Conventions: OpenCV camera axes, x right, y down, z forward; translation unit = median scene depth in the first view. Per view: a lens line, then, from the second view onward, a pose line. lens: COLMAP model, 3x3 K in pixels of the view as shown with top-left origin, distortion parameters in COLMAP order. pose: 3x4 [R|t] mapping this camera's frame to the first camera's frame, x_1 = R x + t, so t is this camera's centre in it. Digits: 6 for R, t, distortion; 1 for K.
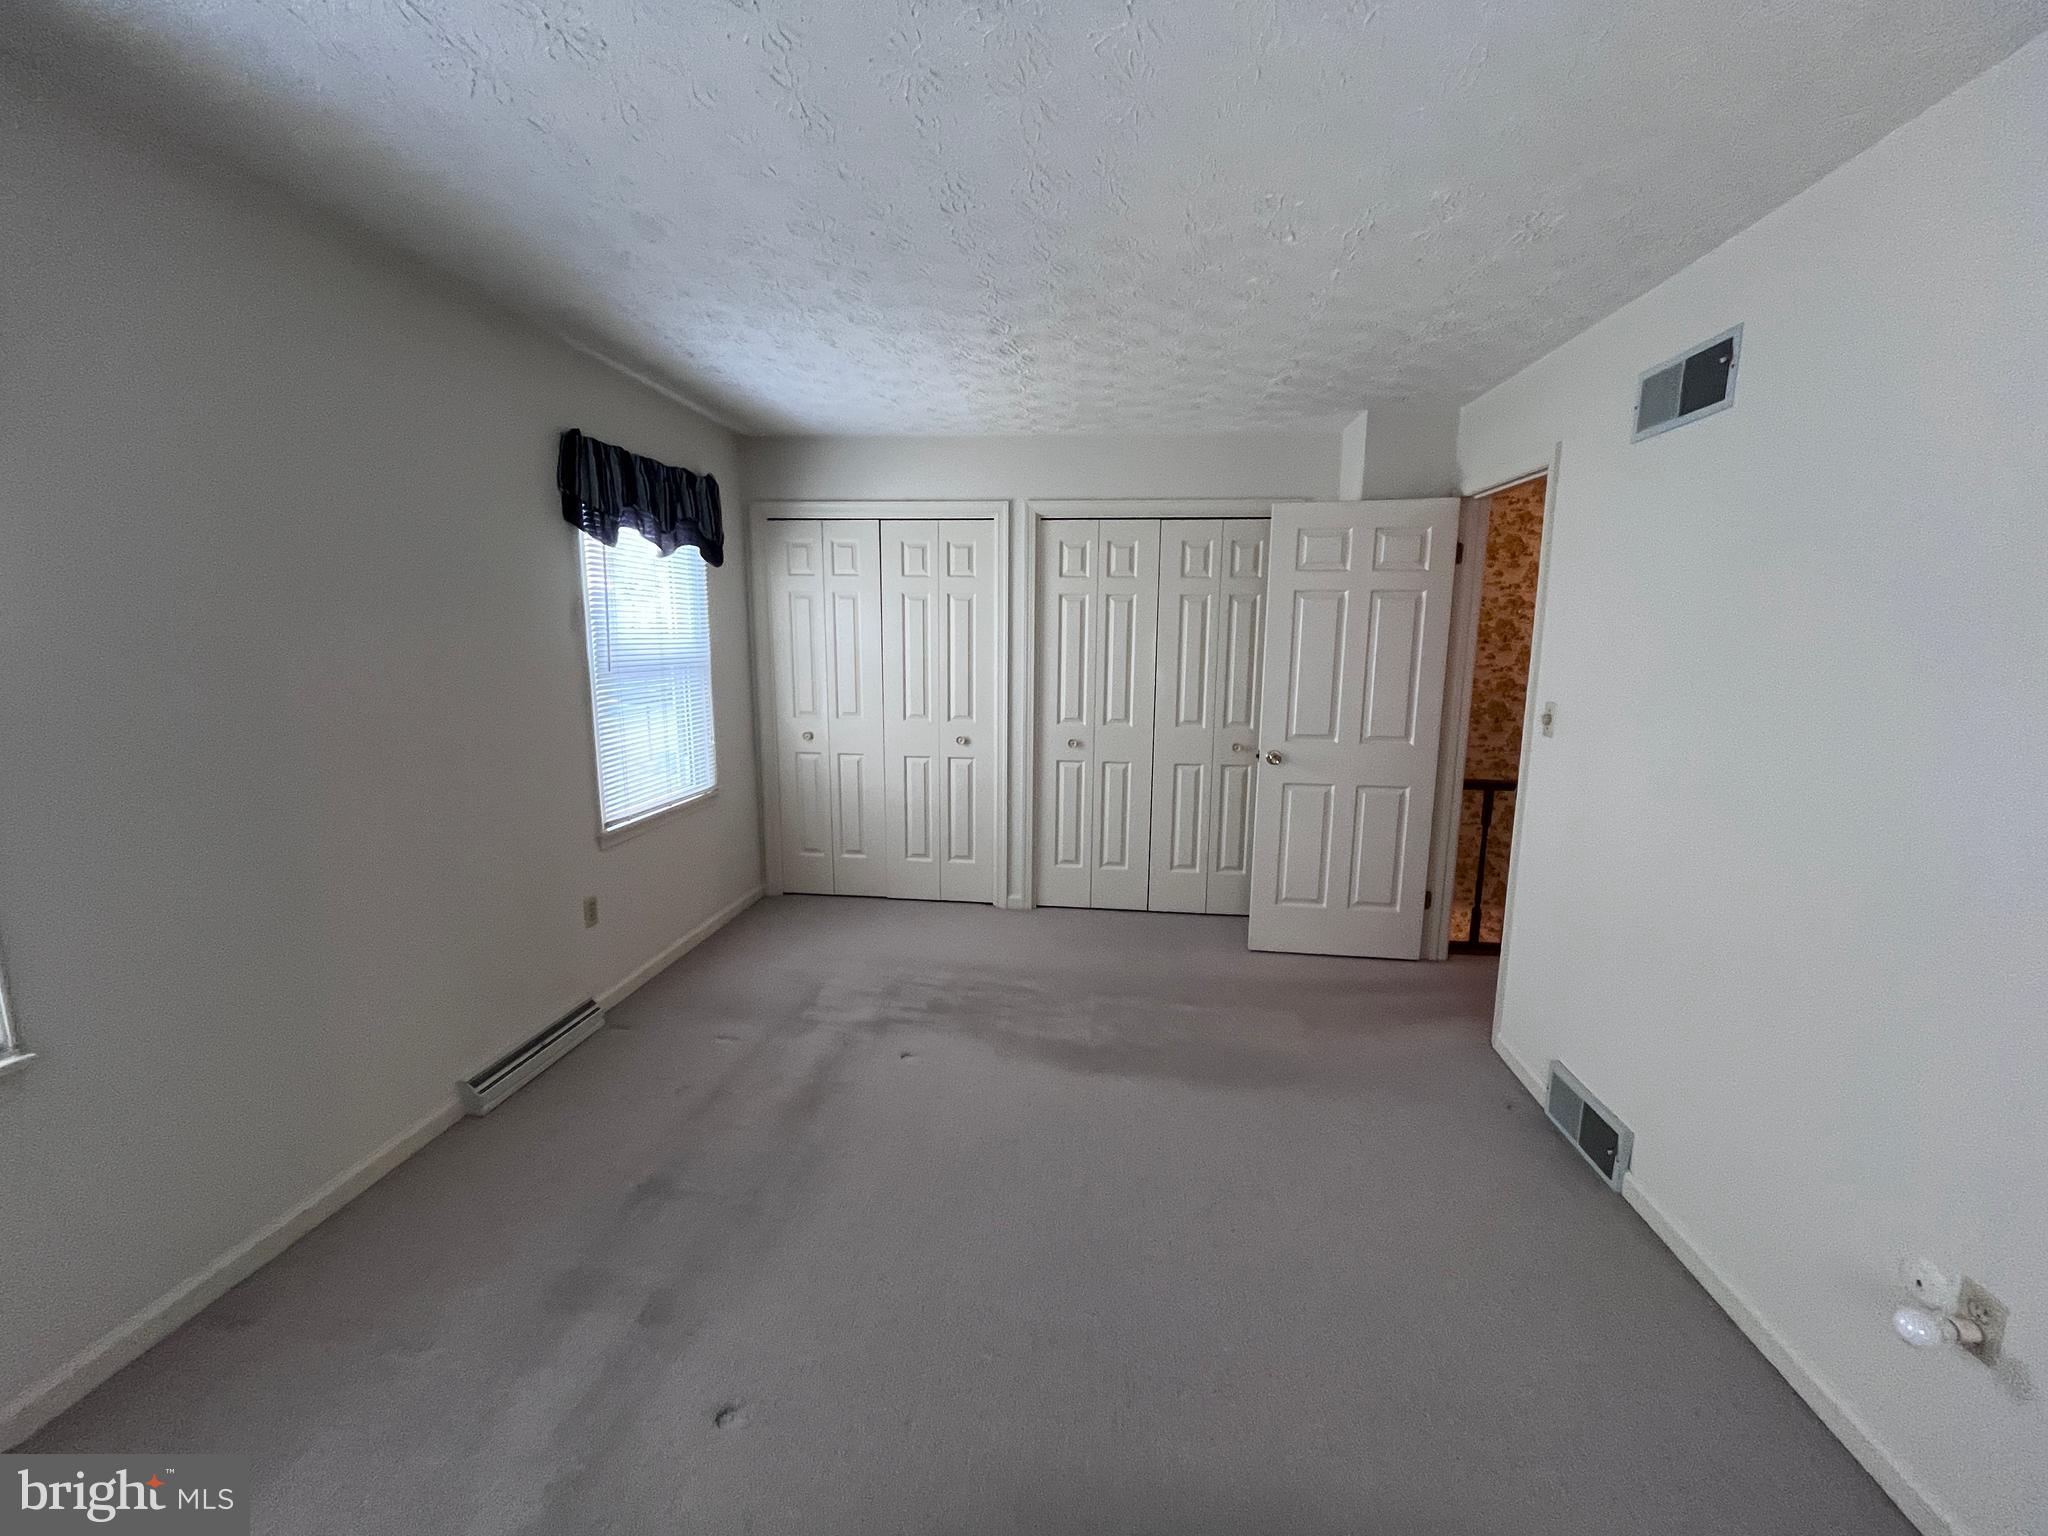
lens RADIAL K [[827.5, 0, 1024.6], [0, 827.5, 750.8], [0, 0, 1]] dist [-0.004046, -0.000951]
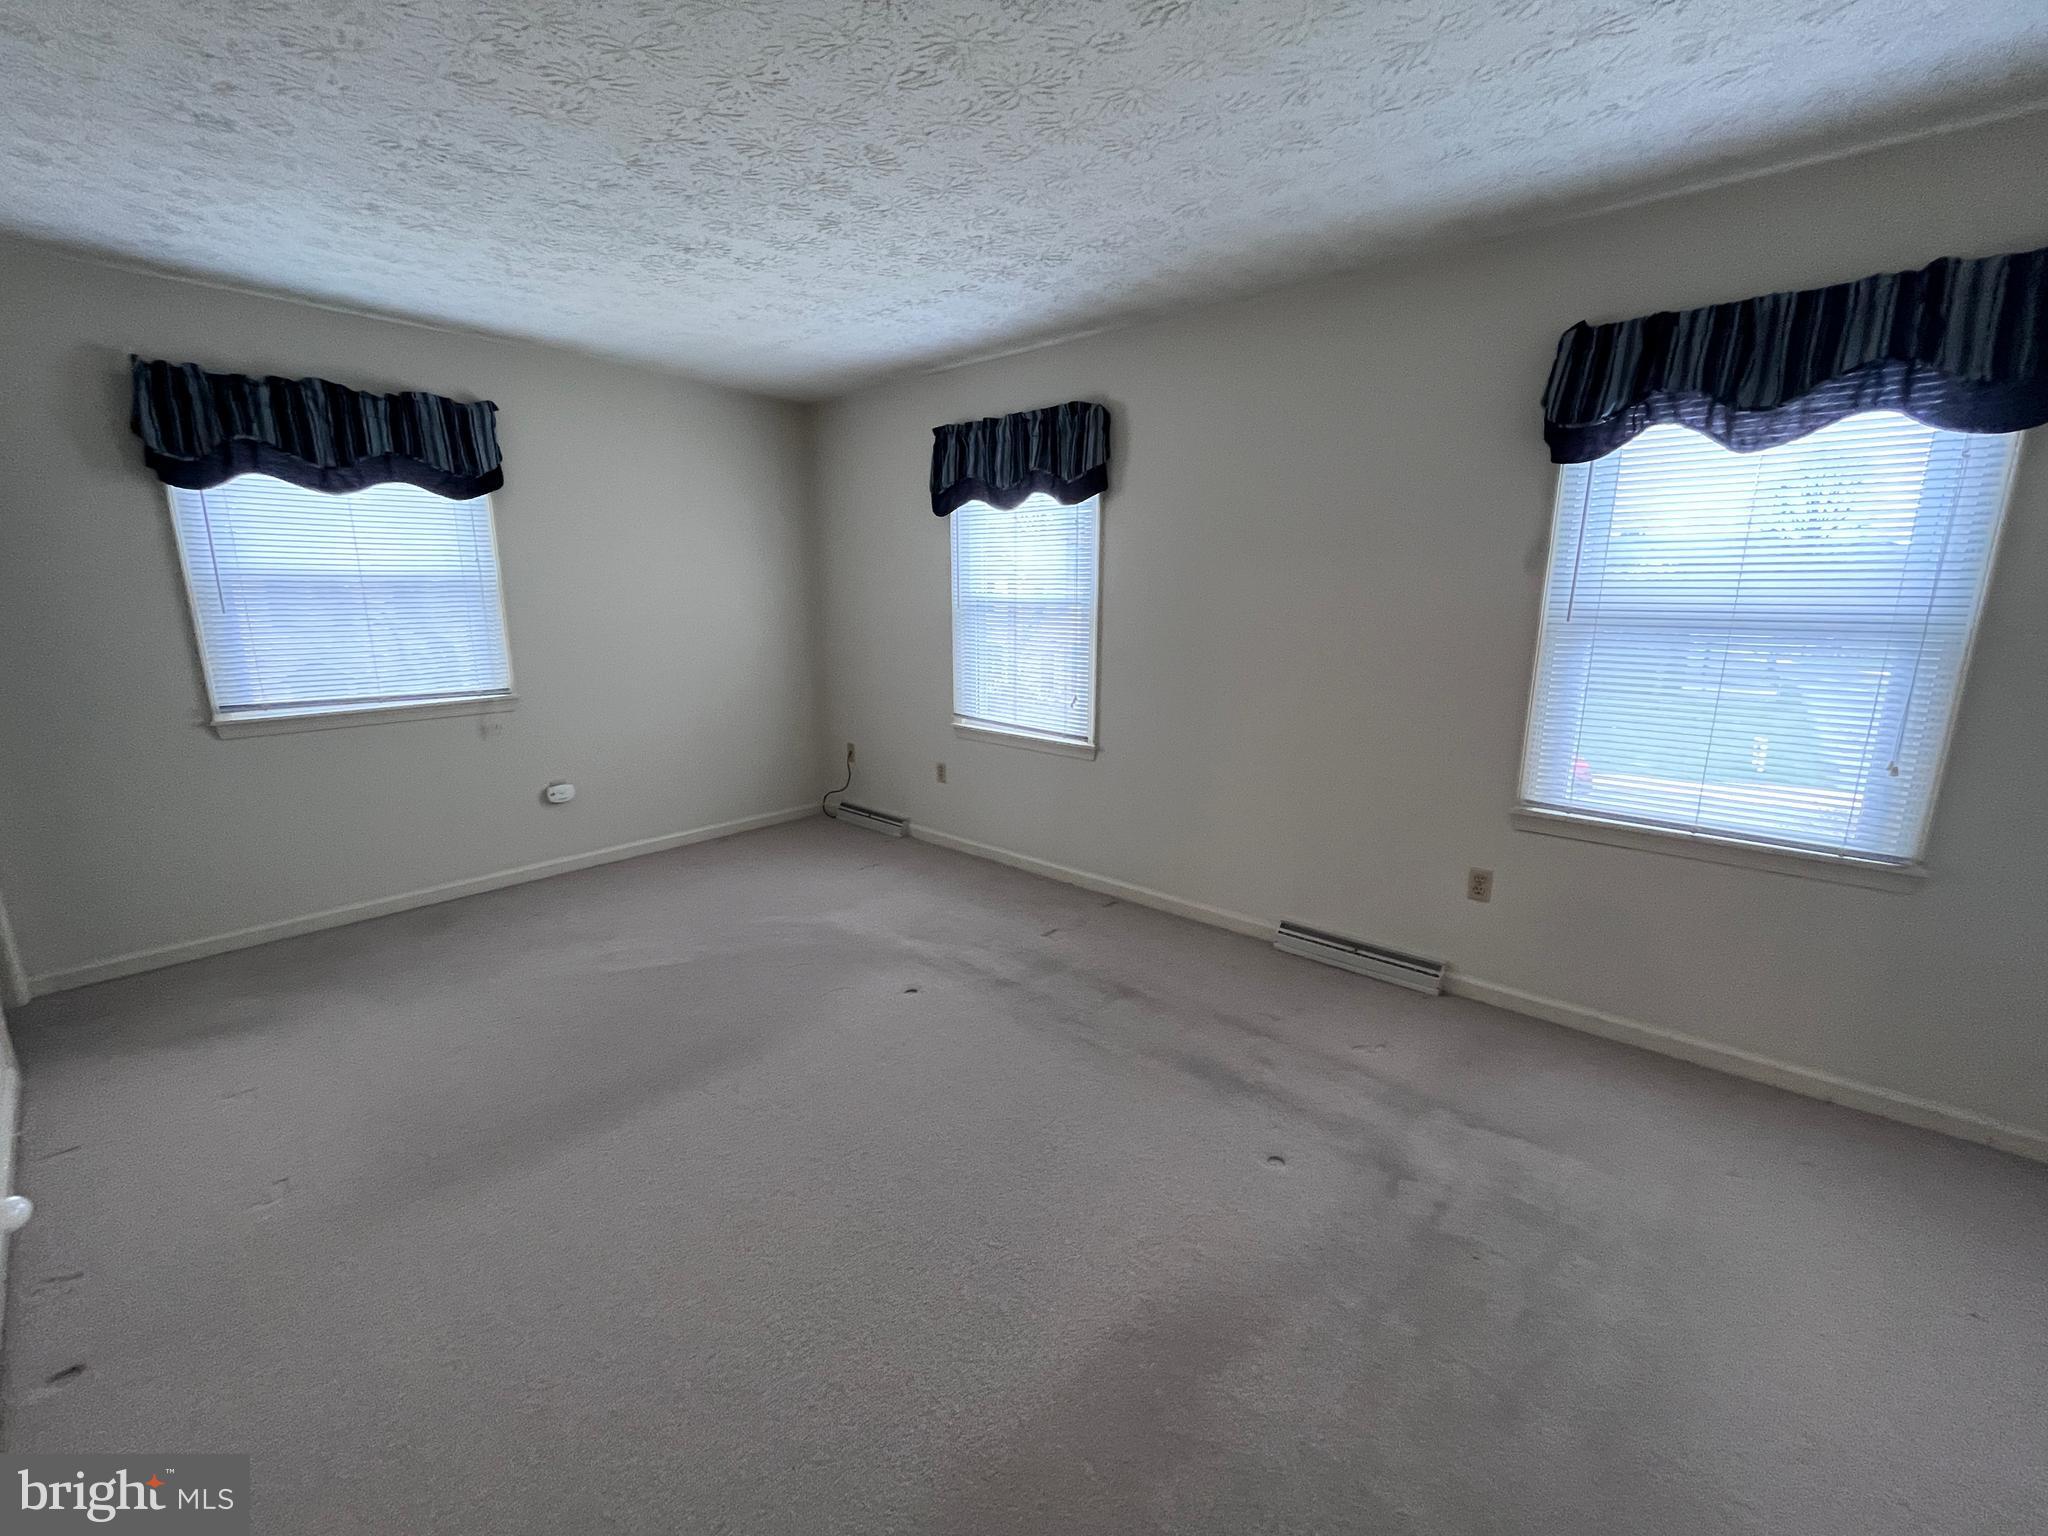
lens RADIAL K [[827.5, 0, 1025.1], [0, 827.5, 757.8], [0, 0, 1]] dist [-0.004046, -0.000951]
pose [[-0.549635, 0.155154, -0.820871, 0.482868], [-0.135826, 0.952931, 0.271061, -0.118713], [0.824289, 0.260480, -0.502690, 1.031730]]
